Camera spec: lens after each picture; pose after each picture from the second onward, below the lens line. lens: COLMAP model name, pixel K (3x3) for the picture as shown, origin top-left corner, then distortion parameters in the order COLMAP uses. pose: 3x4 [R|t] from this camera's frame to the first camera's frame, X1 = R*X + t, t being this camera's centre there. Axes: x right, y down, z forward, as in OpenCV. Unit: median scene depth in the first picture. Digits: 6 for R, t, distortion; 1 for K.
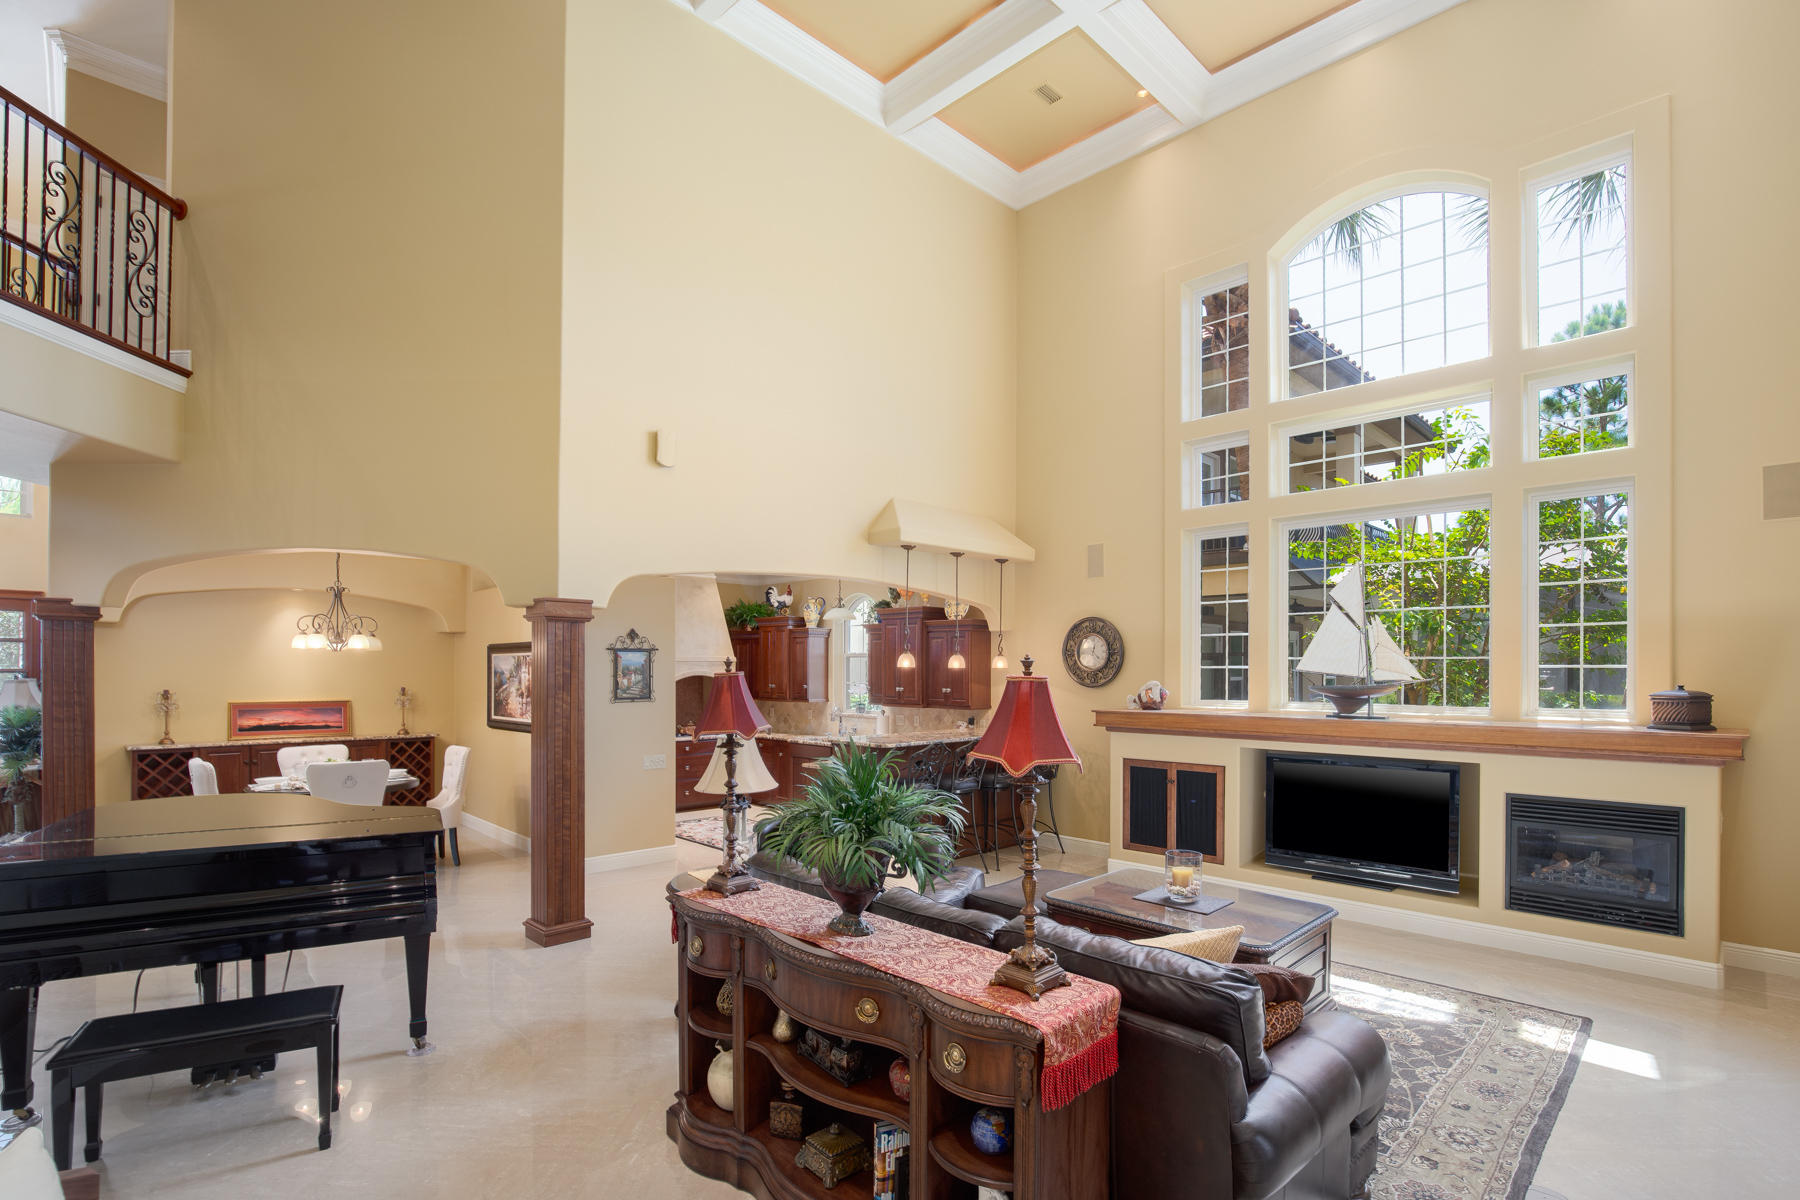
lens RADIAL K [[850.1, 0, 900.9], [0, 850.1, 663.9], [0, 0, 1]] dist [-0.000727, -0.000177]
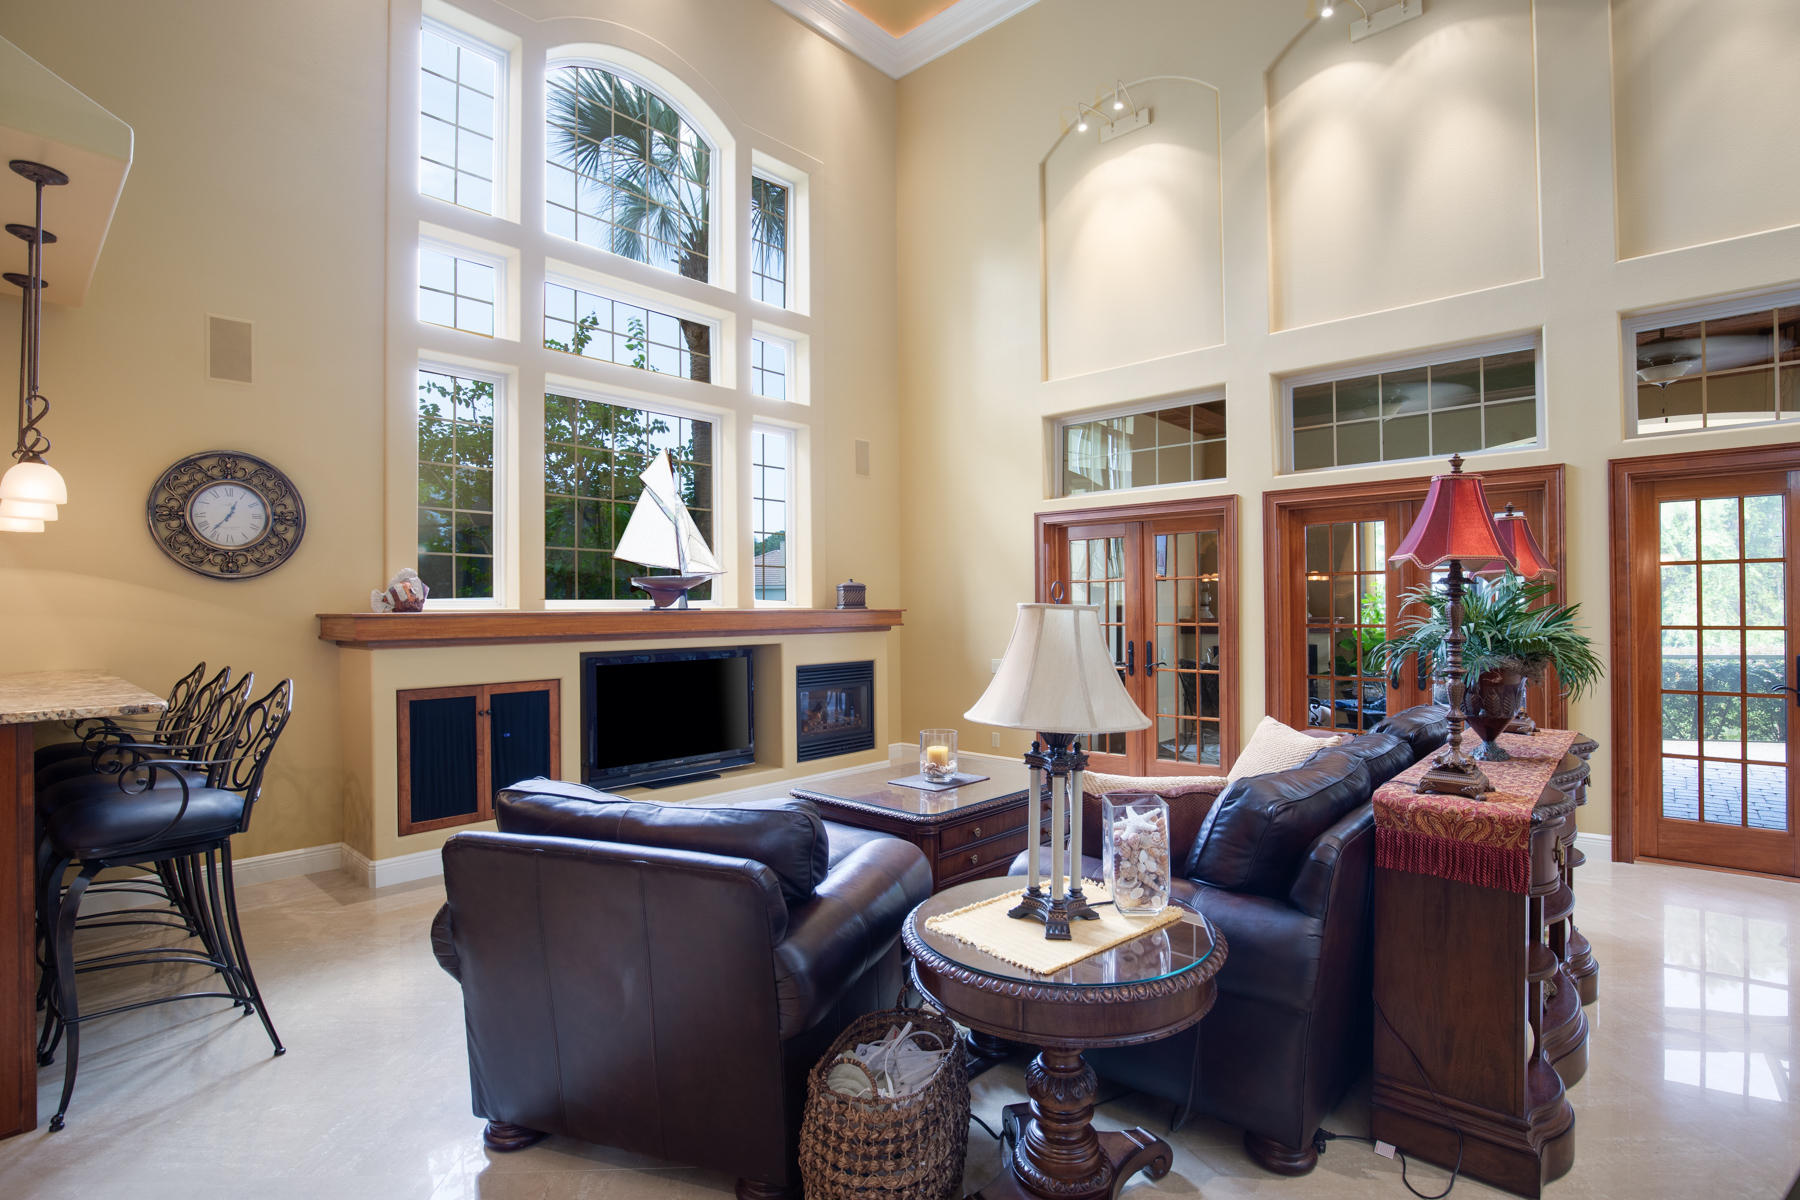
lens RADIAL K [[869.1, 0, 900.0], [0, 869.1, 600.0], [0, 0, 1]] dist [0.000698, 0.000080]
pose [[-0.042024, 0.009534, 0.999071, -0.408517], [-0.001473, 0.999953, -0.009605, 0.053238], [-0.999116, -0.001875, -0.042008, 0.695565]]
